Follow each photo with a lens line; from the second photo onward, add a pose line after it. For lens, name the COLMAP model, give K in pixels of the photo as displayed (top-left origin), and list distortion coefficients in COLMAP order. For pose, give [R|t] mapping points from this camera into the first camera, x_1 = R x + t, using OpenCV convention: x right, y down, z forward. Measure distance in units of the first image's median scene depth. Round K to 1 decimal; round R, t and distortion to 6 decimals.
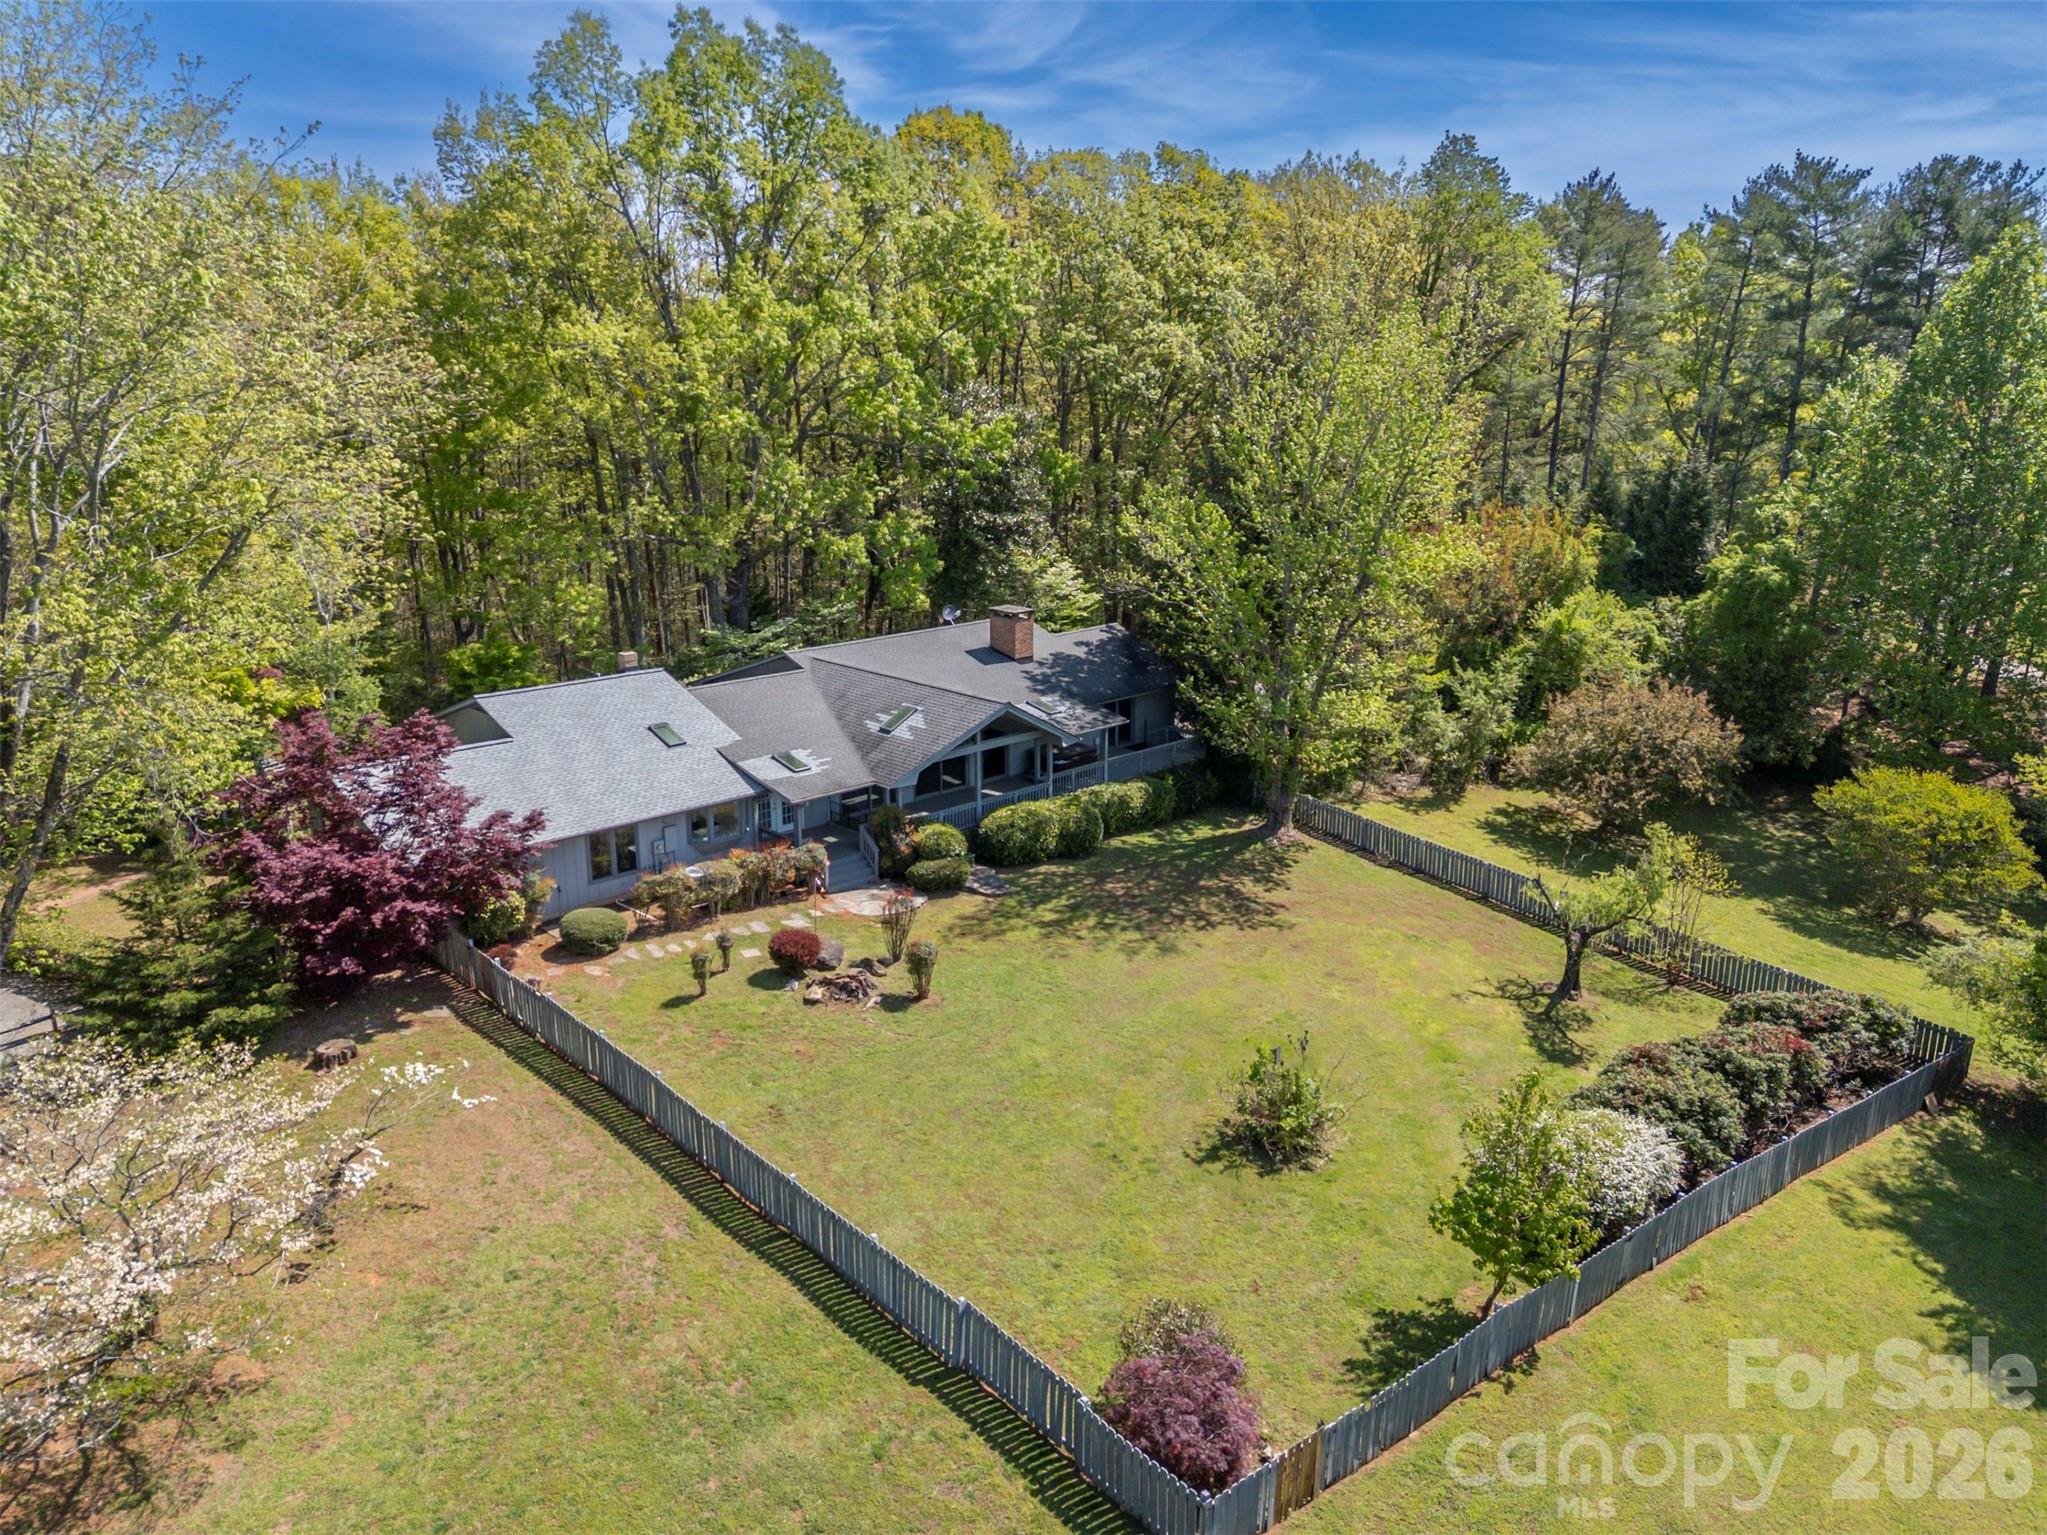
lens RADIAL K [[1497.7, 0, 1023.5], [0, 1497.7, 767.5], [0, 0, 1]] dist [0.001189, 0.000061]
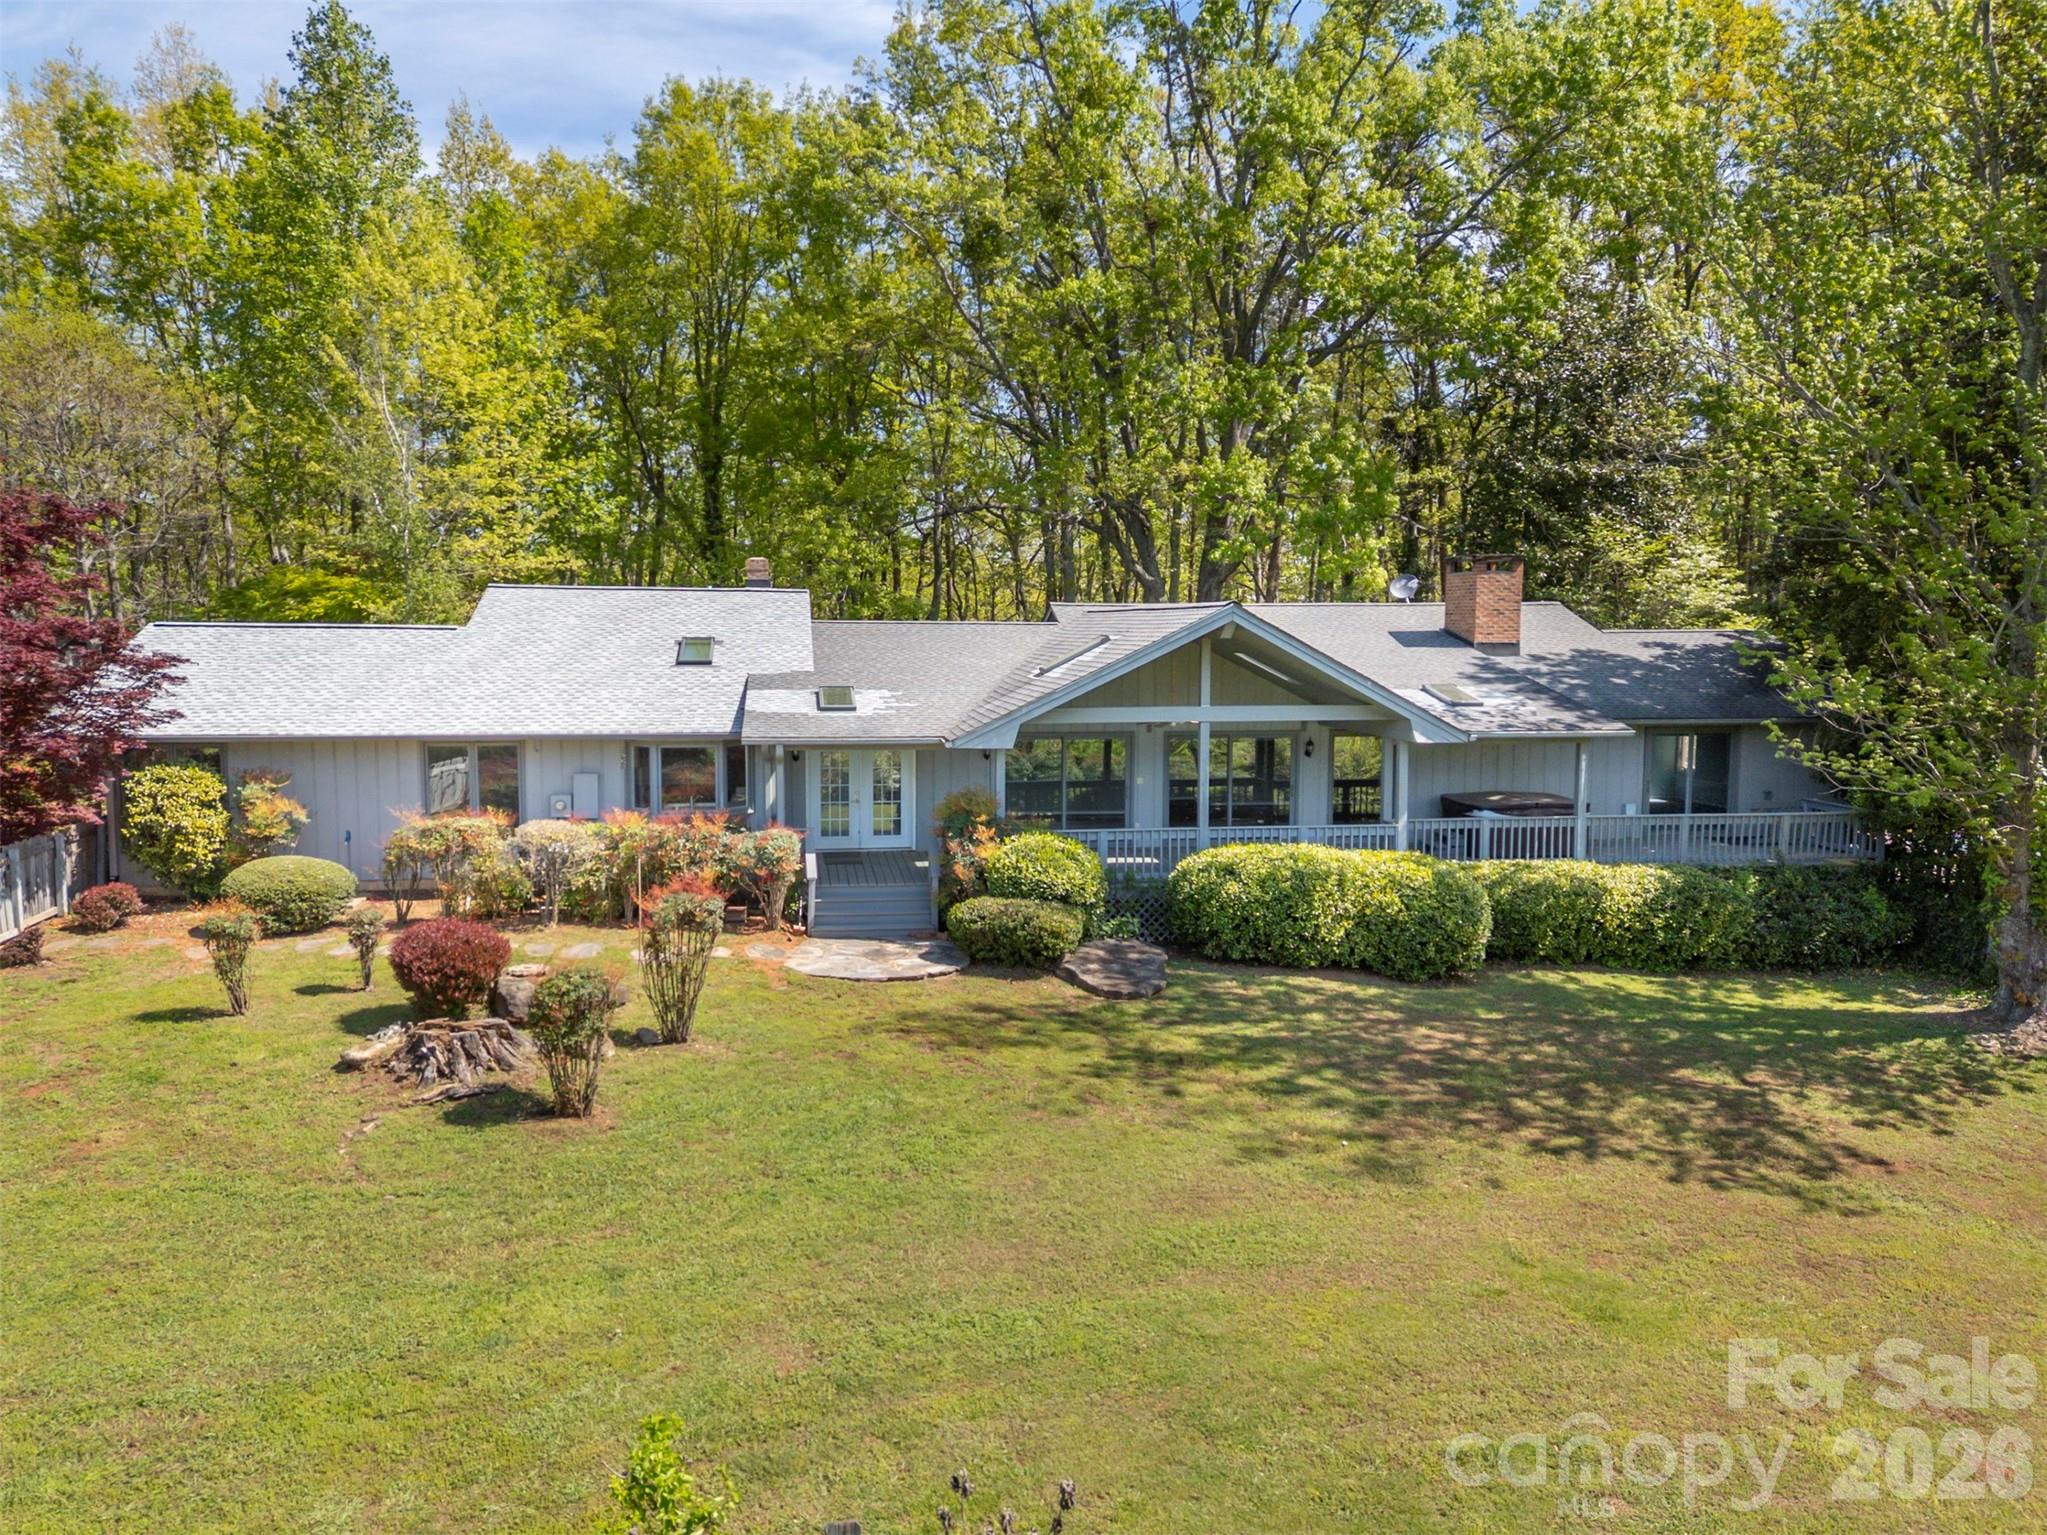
lens RADIAL K [[1497.7, 0, 1023.5], [0, 1497.7, 767.5], [0, 0, 1]] dist [0.001189, 0.000061]
pose [[0.814813, 0.053788, -0.577223, 0.202941], [-0.154245, 0.979911, -0.126421, 0.073951], [0.558827, 0.192044, 0.806741, 0.564101]]
